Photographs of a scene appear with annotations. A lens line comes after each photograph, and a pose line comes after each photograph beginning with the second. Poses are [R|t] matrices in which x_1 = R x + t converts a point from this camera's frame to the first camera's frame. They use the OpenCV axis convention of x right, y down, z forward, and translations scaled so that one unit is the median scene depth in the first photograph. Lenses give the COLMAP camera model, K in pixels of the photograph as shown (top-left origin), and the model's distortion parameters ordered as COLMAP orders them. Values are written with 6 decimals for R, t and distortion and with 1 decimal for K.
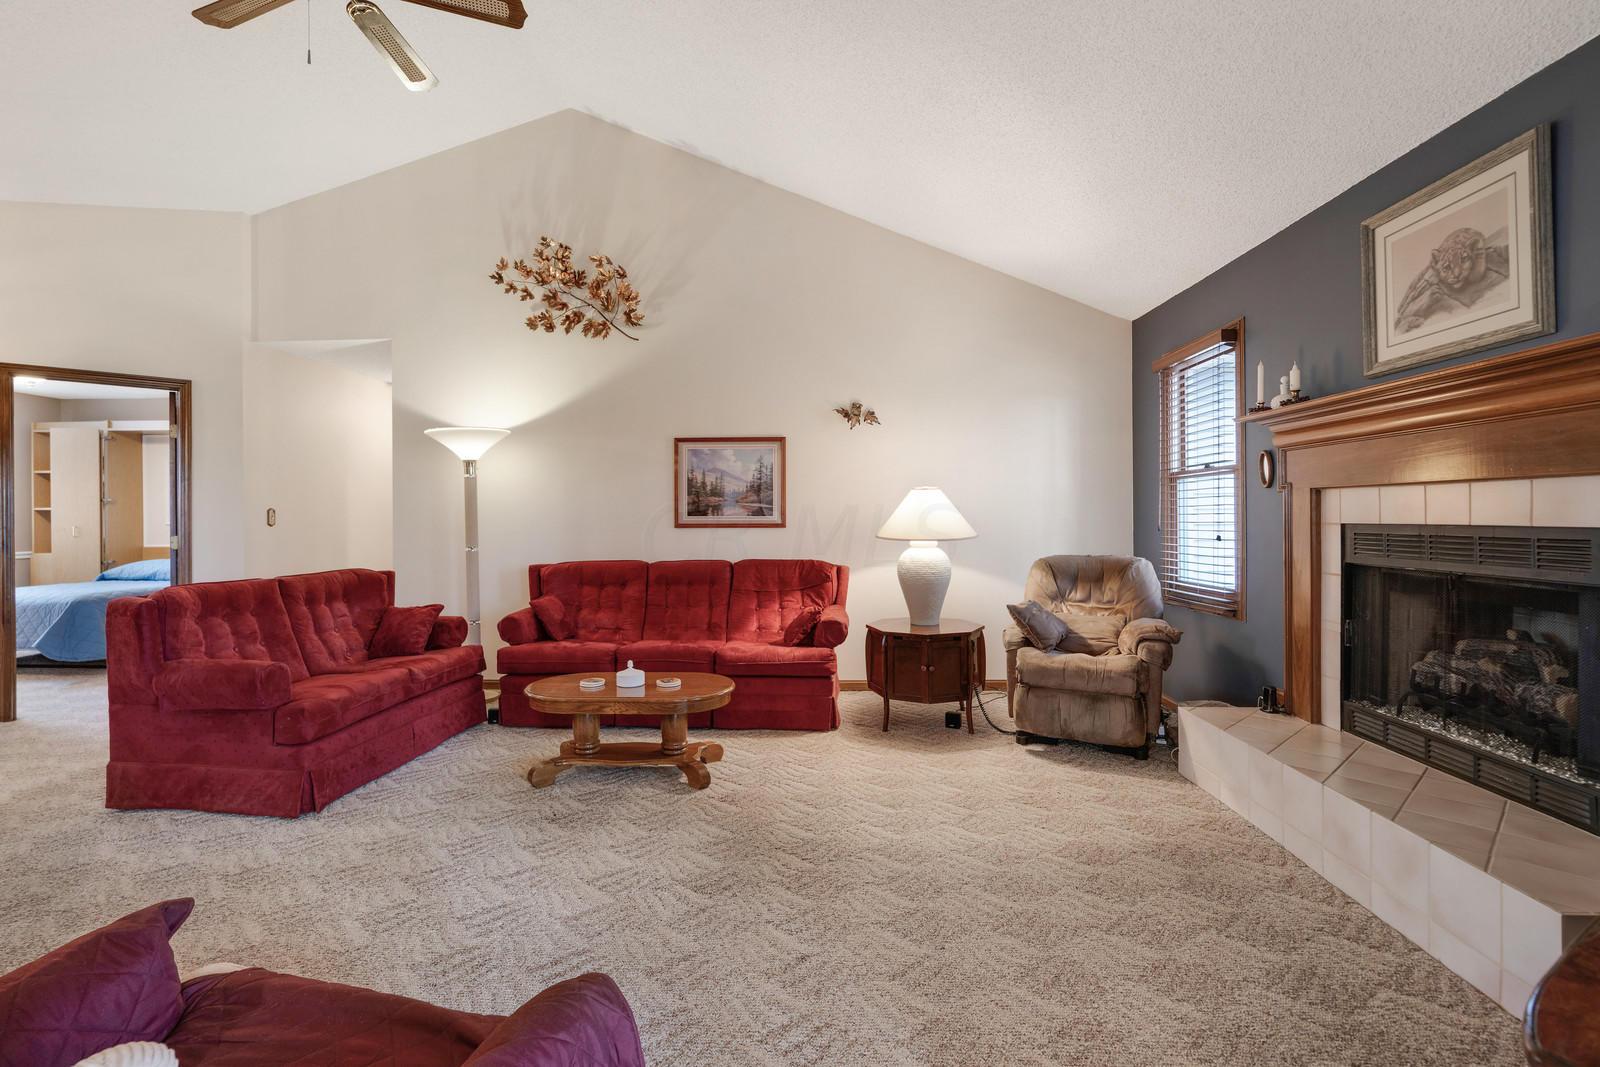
lens RADIAL K [[716.0, 0, 799.7], [0, 716.0, 526.7], [0, 0, 1]] dist [0.001107, 0.000052]
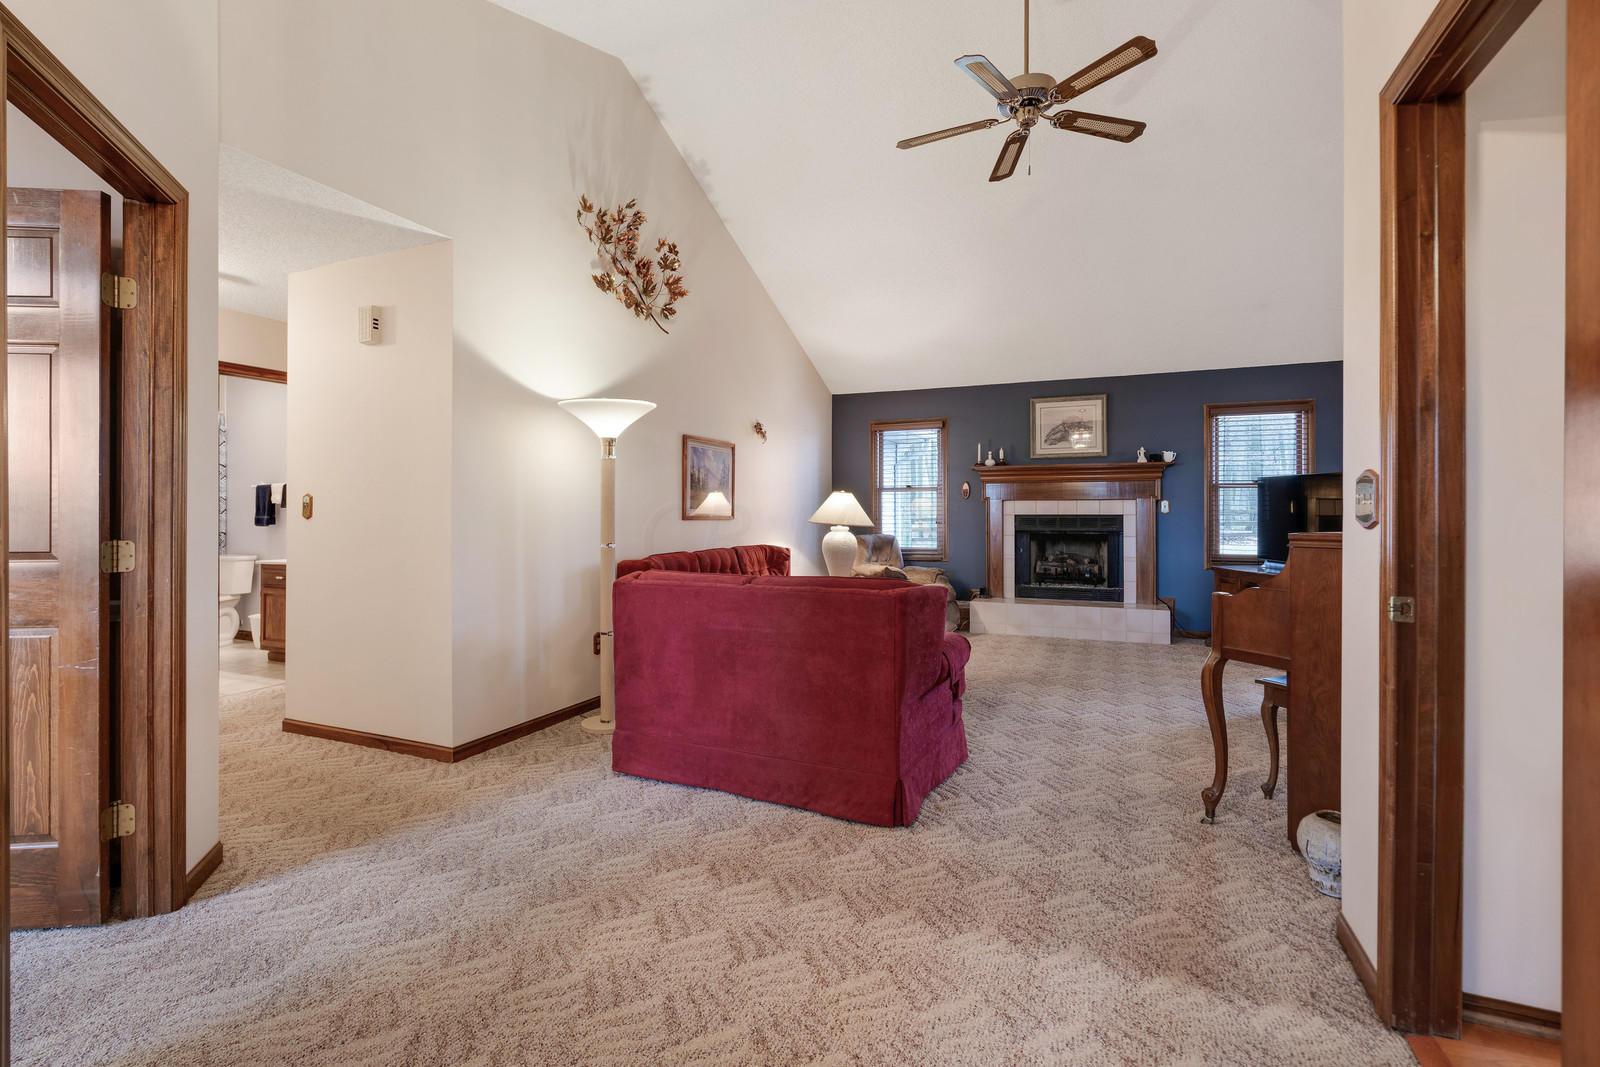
lens RADIAL K [[716.0, 0, 797.2], [0, 716.0, 519.5], [0, 0, 1]] dist [0.001107, 0.000052]
pose [[0.366465, -0.002673, 0.930428, -1.259181], [0.012817, 0.999915, -0.002176, 0.005507], [-0.930344, 0.012723, 0.366468, 0.541730]]
